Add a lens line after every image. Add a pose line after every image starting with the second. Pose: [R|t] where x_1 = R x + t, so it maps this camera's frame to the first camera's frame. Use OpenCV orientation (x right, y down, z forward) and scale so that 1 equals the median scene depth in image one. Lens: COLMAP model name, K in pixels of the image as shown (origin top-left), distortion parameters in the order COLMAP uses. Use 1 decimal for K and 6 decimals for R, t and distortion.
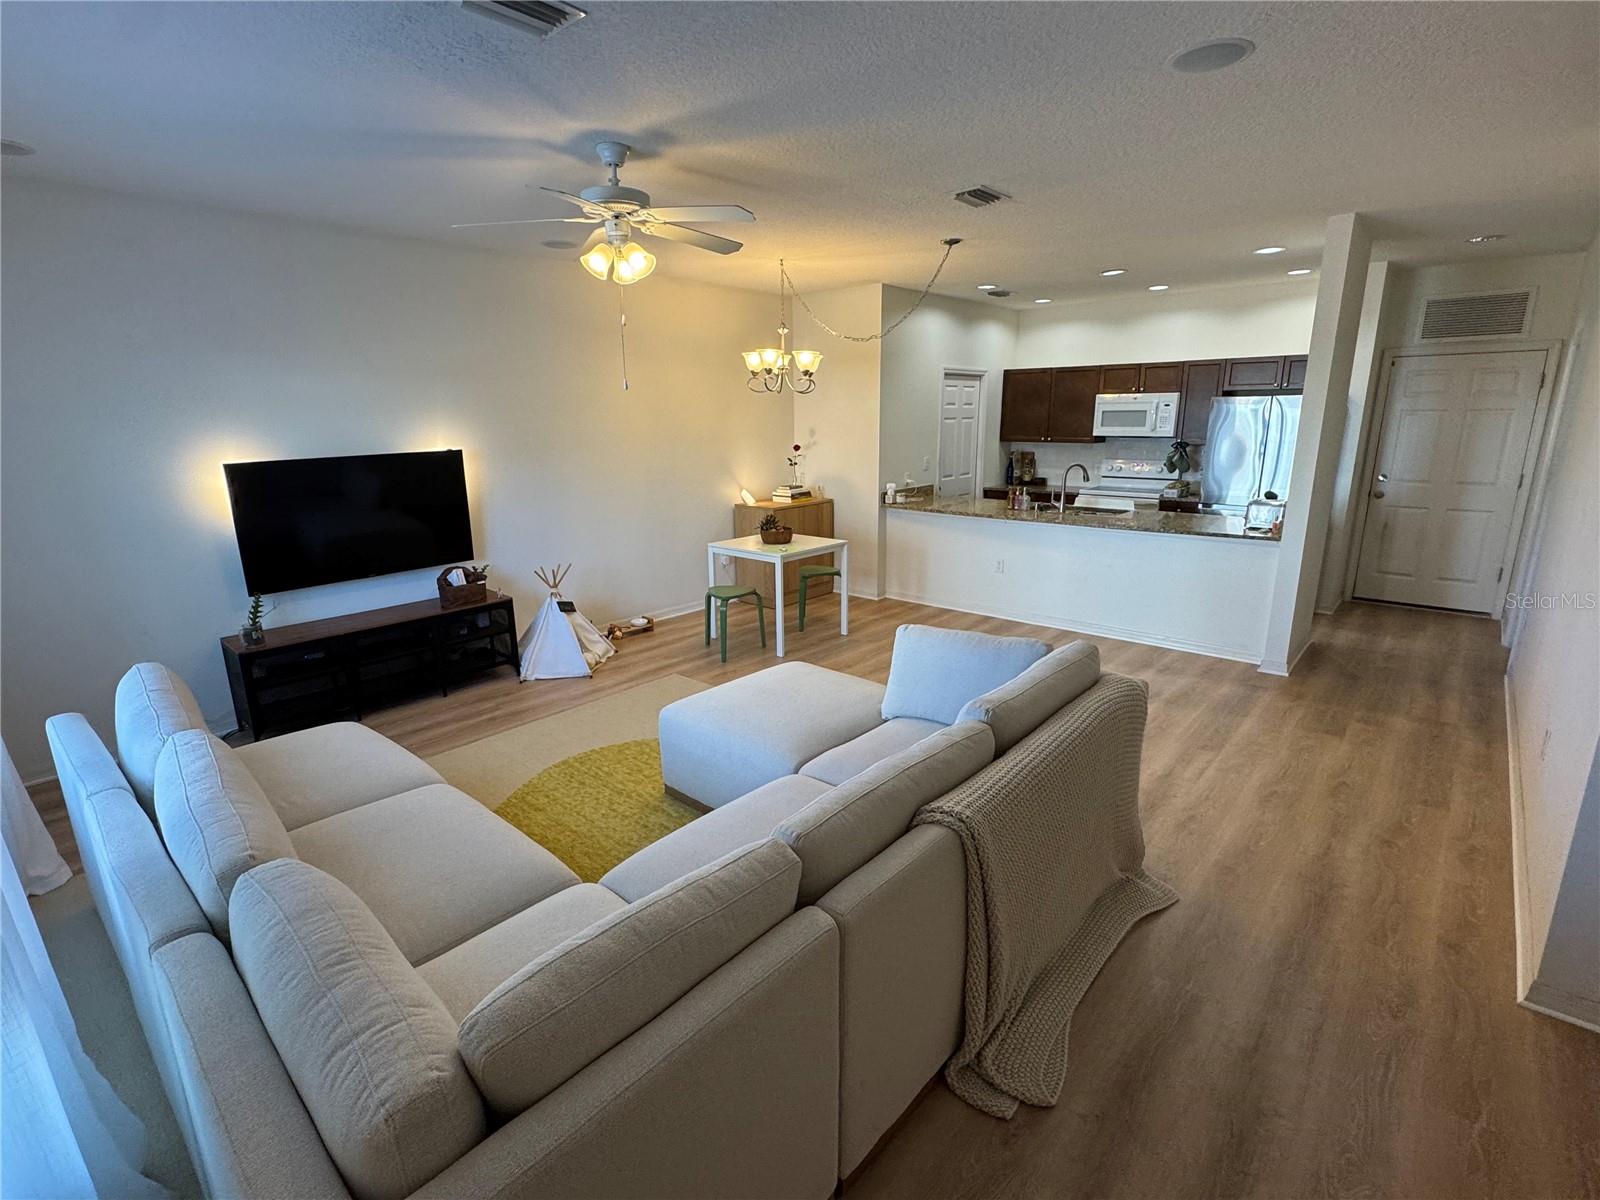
lens RADIAL K [[752.0, 0, 795.3], [0, 752.0, 598.1], [0, 0, 1]] dist [-0.001242, -0.000070]
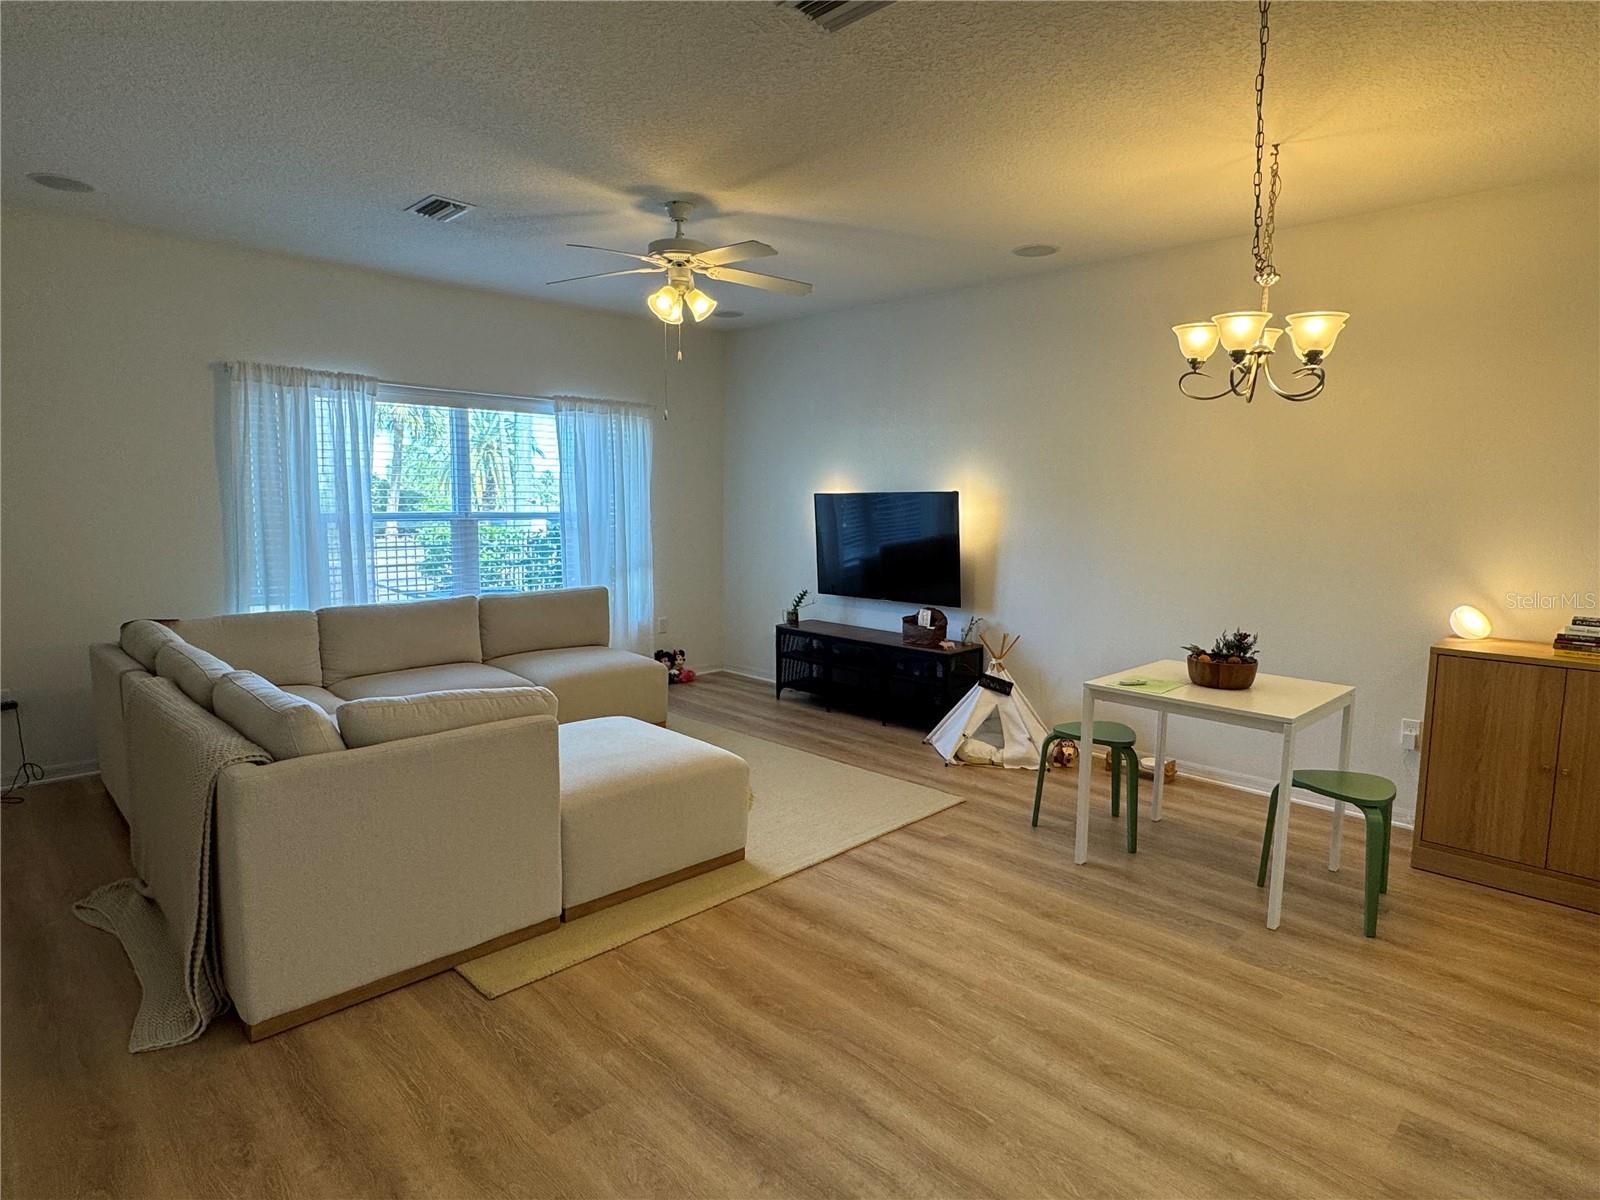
lens RADIAL K [[887.7, 0, 792.3], [0, 887.7, 593.3], [0, 0, 1]] dist [0.000420, 0.001919]
pose [[-0.064333, 0.120246, -0.990657, 0.660934], [-0.250798, 0.958904, 0.132679, -0.157540], [0.965900, 0.256990, -0.031531, 0.798463]]
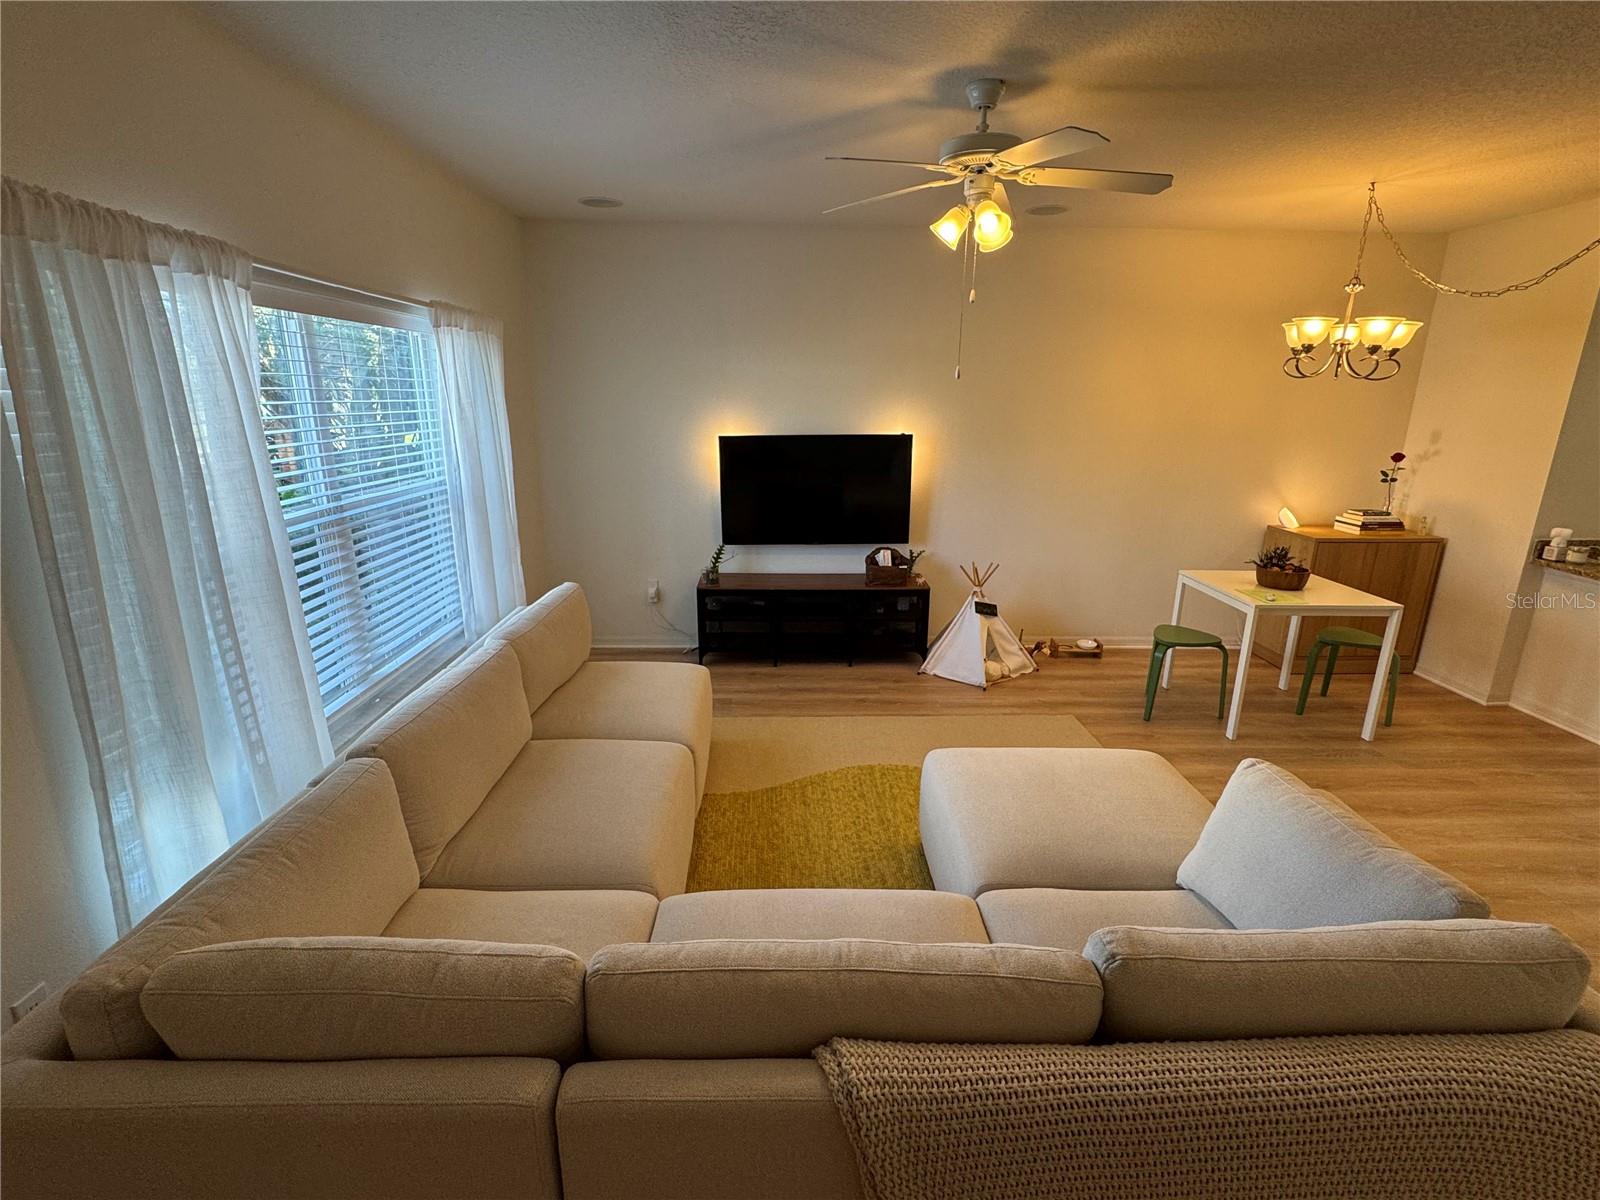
lens RADIAL K [[752.0, 0, 795.3], [0, 752.0, 598.1], [0, 0, 1]] dist [-0.001242, -0.000070]
pose [[0.680638, 0.210886, -0.701611, 0.187360], [-0.192108, 0.975539, 0.106856, -0.056178], [0.706984, 0.062055, 0.704502, 0.176895]]
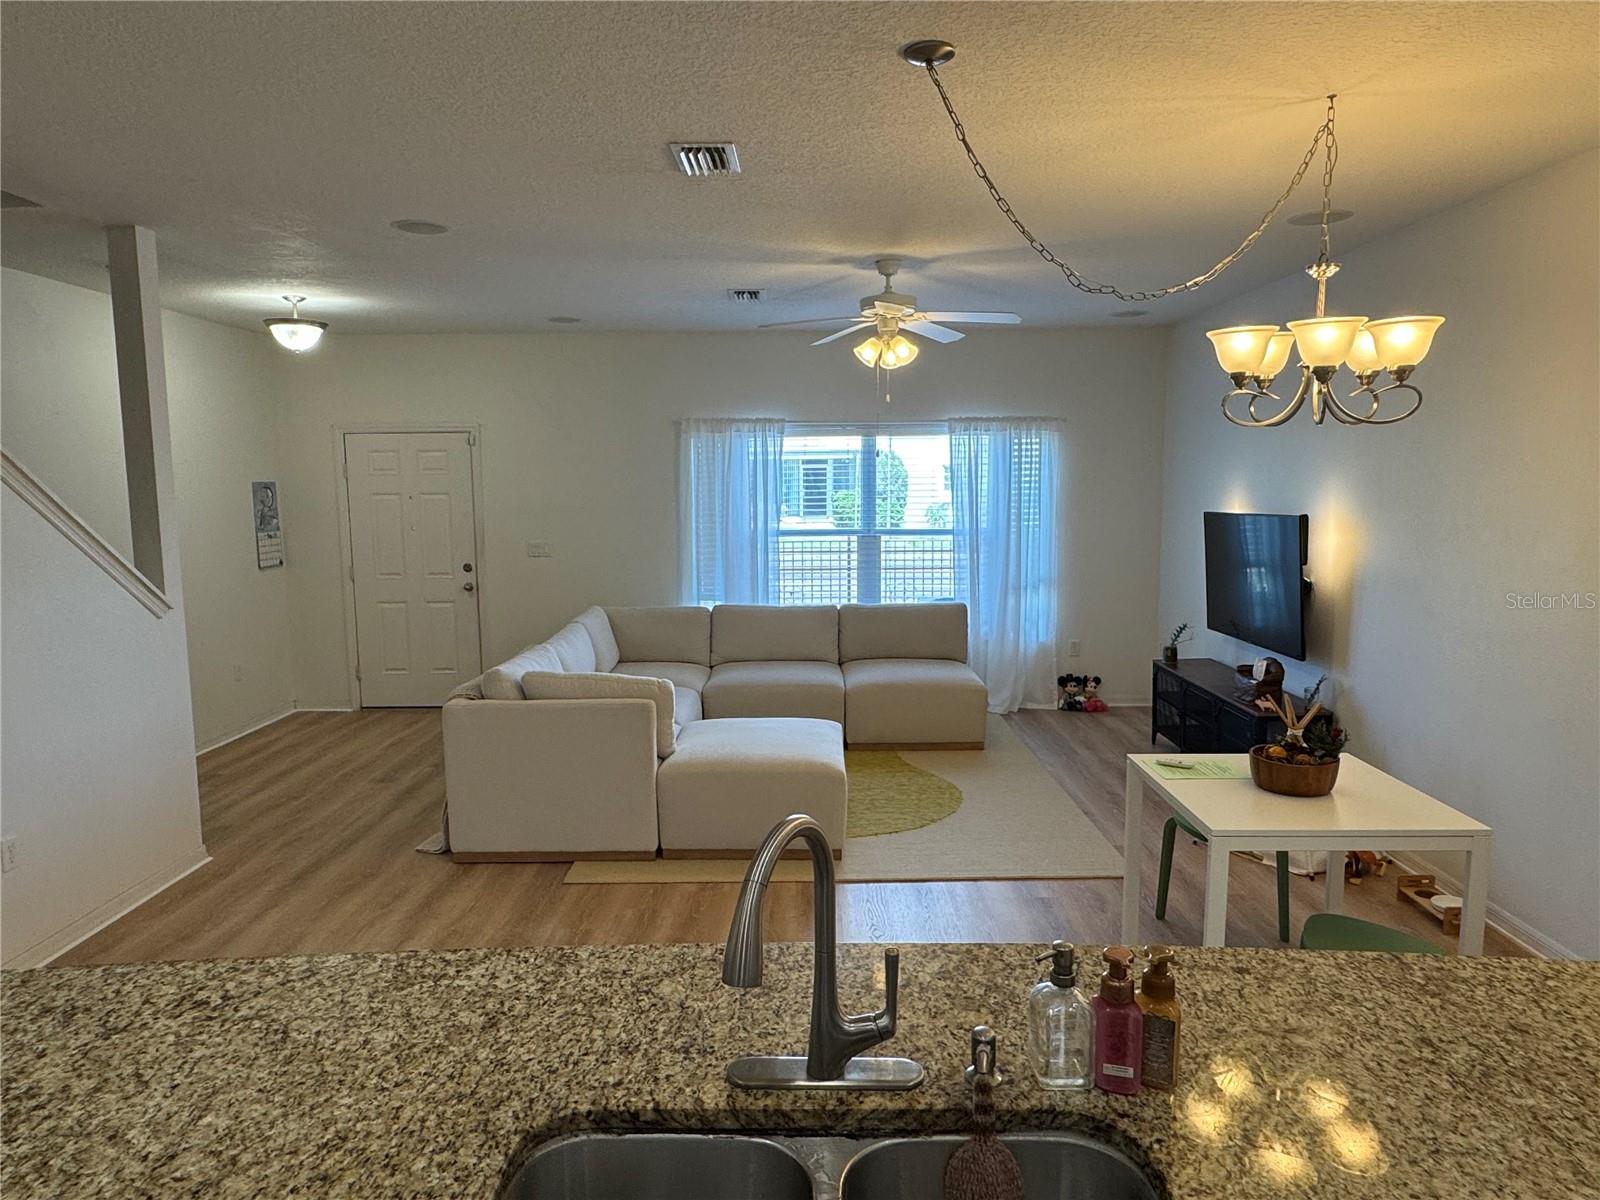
lens RADIAL K [[1013.7, 0, 800.0], [0, 1013.7, 600.0], [0, 0, 1]] dist [-0.003977, -0.000226]
pose [[-0.747930, 0.097155, -0.656629, 0.585605], [-0.142296, 0.942765, 0.301573, -0.330293], [0.648346, 0.318991, -0.691298, 1.307783]]
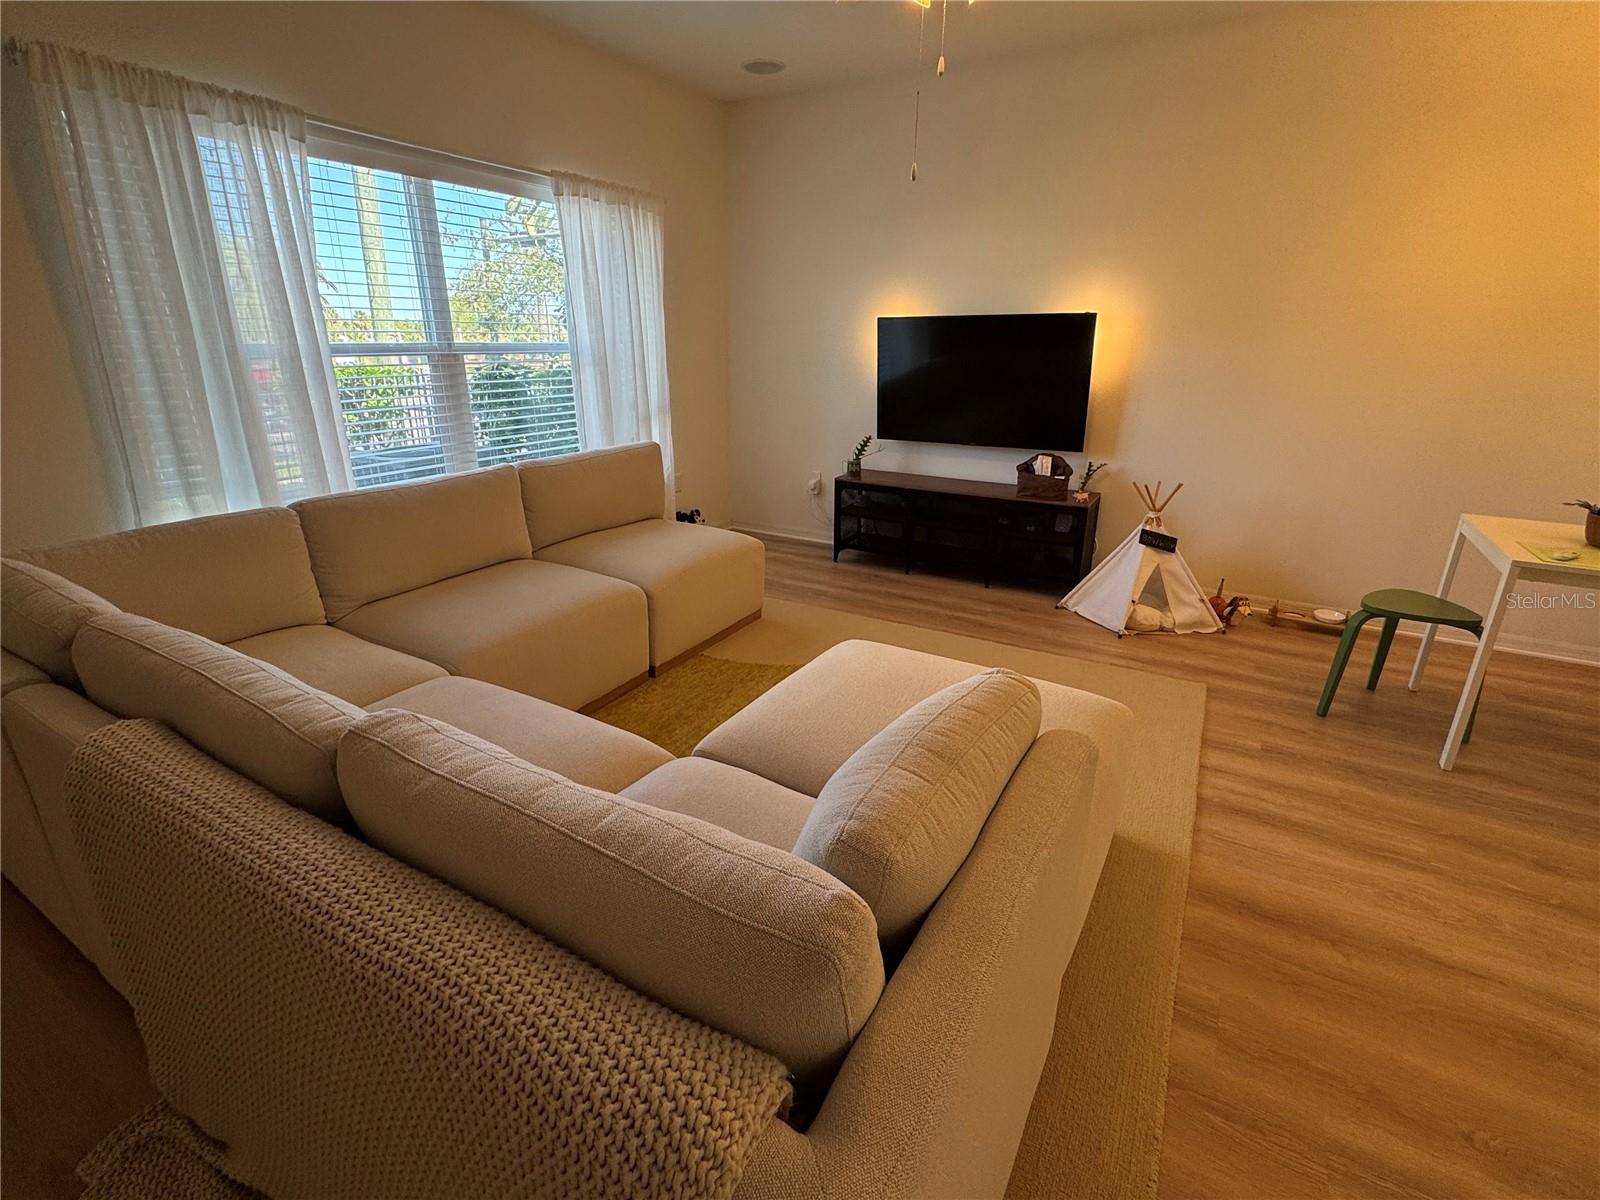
lens RADIAL K [[752.0, 0, 795.3], [0, 752.0, 598.1], [0, 0, 1]] dist [-0.001242, -0.000070]
pose [[0.197569, 0.337687, -0.920290, 0.316958], [-0.246459, 0.925751, 0.286780, -0.059808], [0.948802, 0.170155, 0.266126, 0.487254]]
